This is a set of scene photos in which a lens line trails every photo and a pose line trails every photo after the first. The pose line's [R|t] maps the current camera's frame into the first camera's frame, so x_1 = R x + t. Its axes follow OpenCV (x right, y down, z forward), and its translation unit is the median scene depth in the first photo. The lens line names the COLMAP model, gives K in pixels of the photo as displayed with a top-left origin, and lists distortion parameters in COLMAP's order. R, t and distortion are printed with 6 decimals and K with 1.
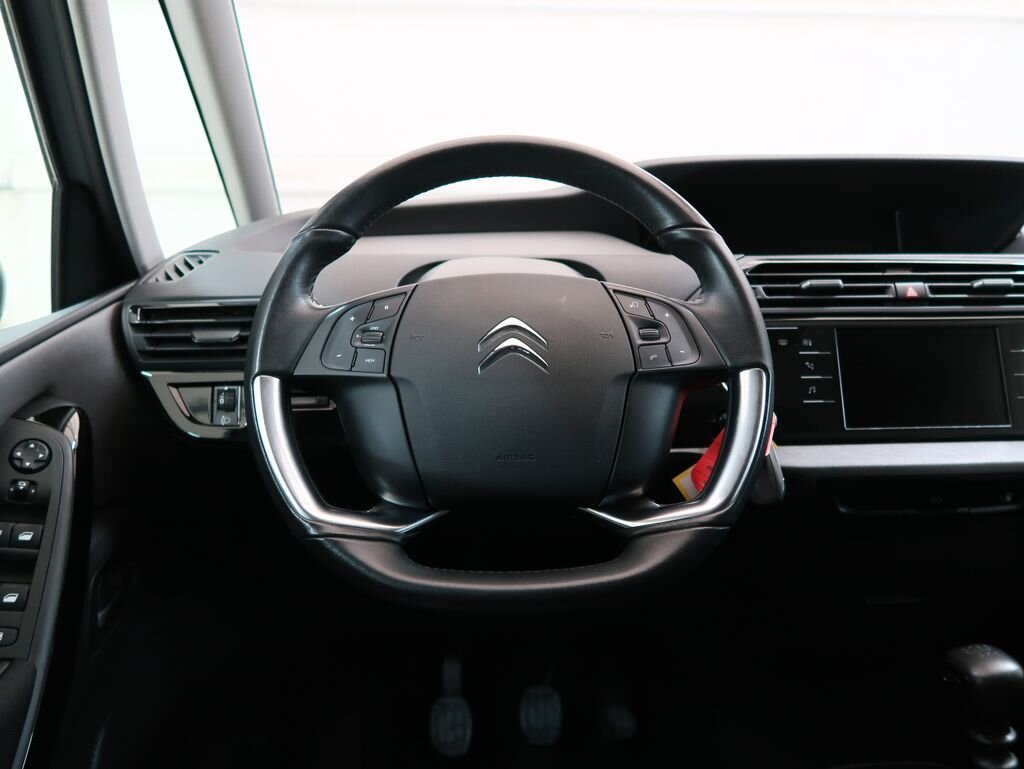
lens RADIAL K [[875.6, 0, 513.3], [0, 875.6, 371.8], [0, 0, 1]] dist [-0.018436, 0.002515]
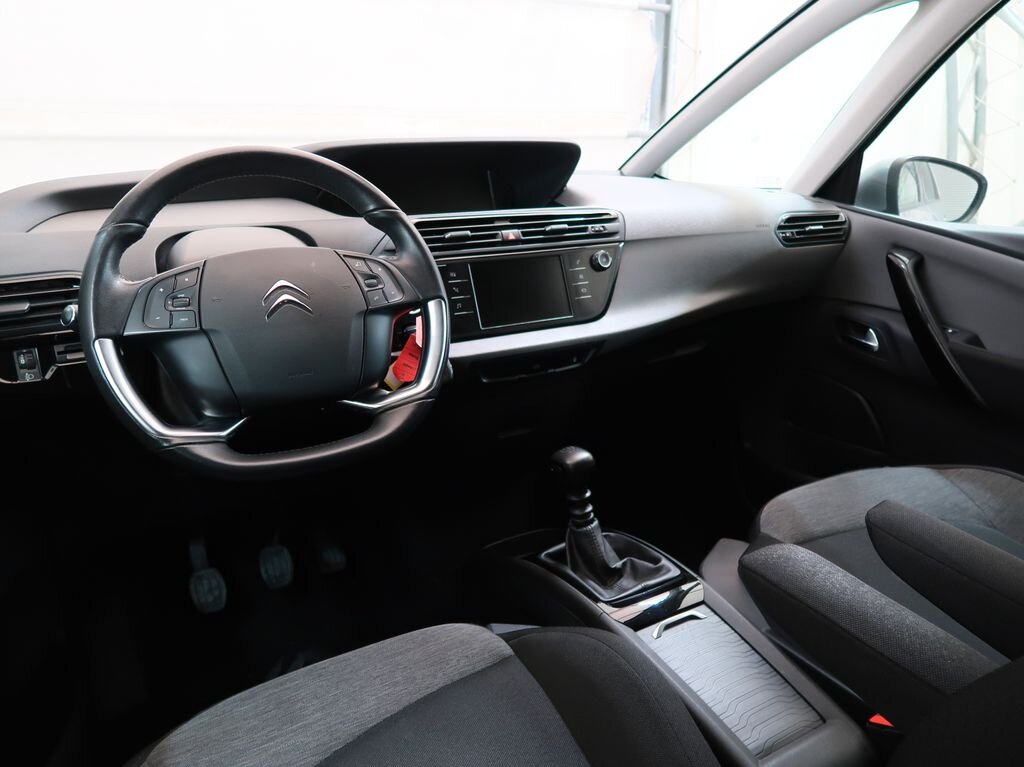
lens RADIAL K [[794.9, 0, 512.0], [0, 794.9, 383.5], [0, 0, 1]] dist [-0.005190, 0.000578]
pose [[0.887007, -0.137810, 0.440713, -0.218884], [0.078580, 0.985554, 0.150025, -0.049313], [-0.455021, -0.098442, 0.885023, -0.301003]]
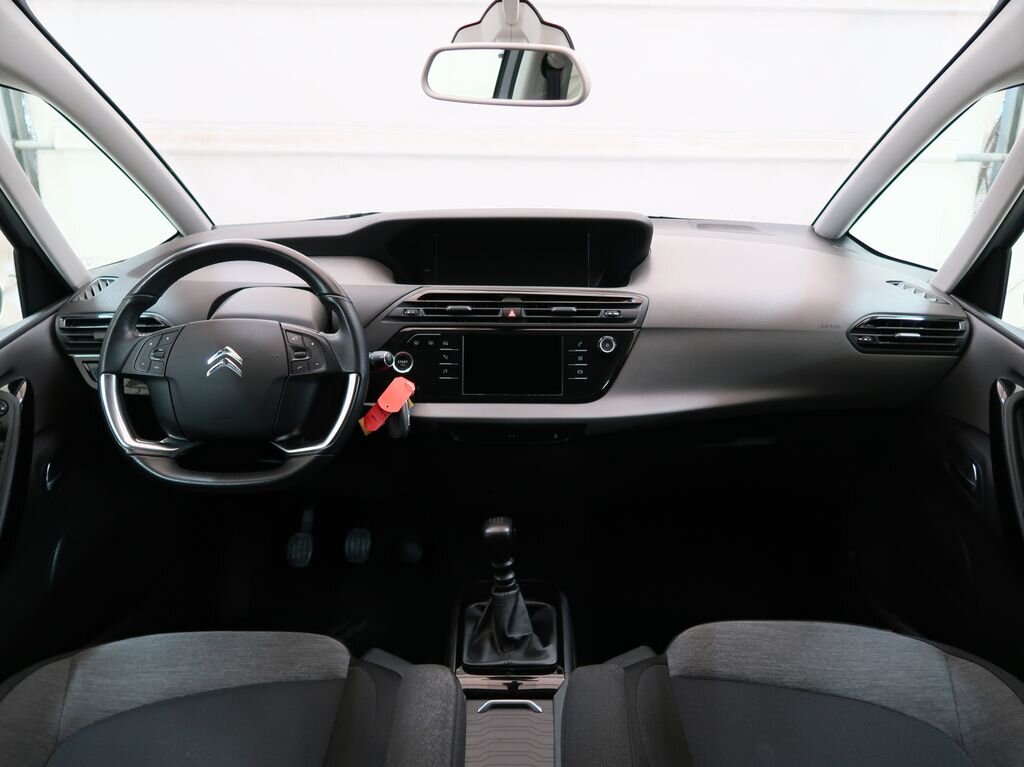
lens RADIAL K [[794.9, 0, 512.0], [0, 794.9, 383.5], [0, 0, 1]] dist [-0.005190, 0.000578]
pose [[0.997841, 0.027826, -0.059482, 0.602186], [-0.017694, 0.986213, 0.164535, -0.230666], [0.063240, -0.163127, 0.984576, -0.585328]]
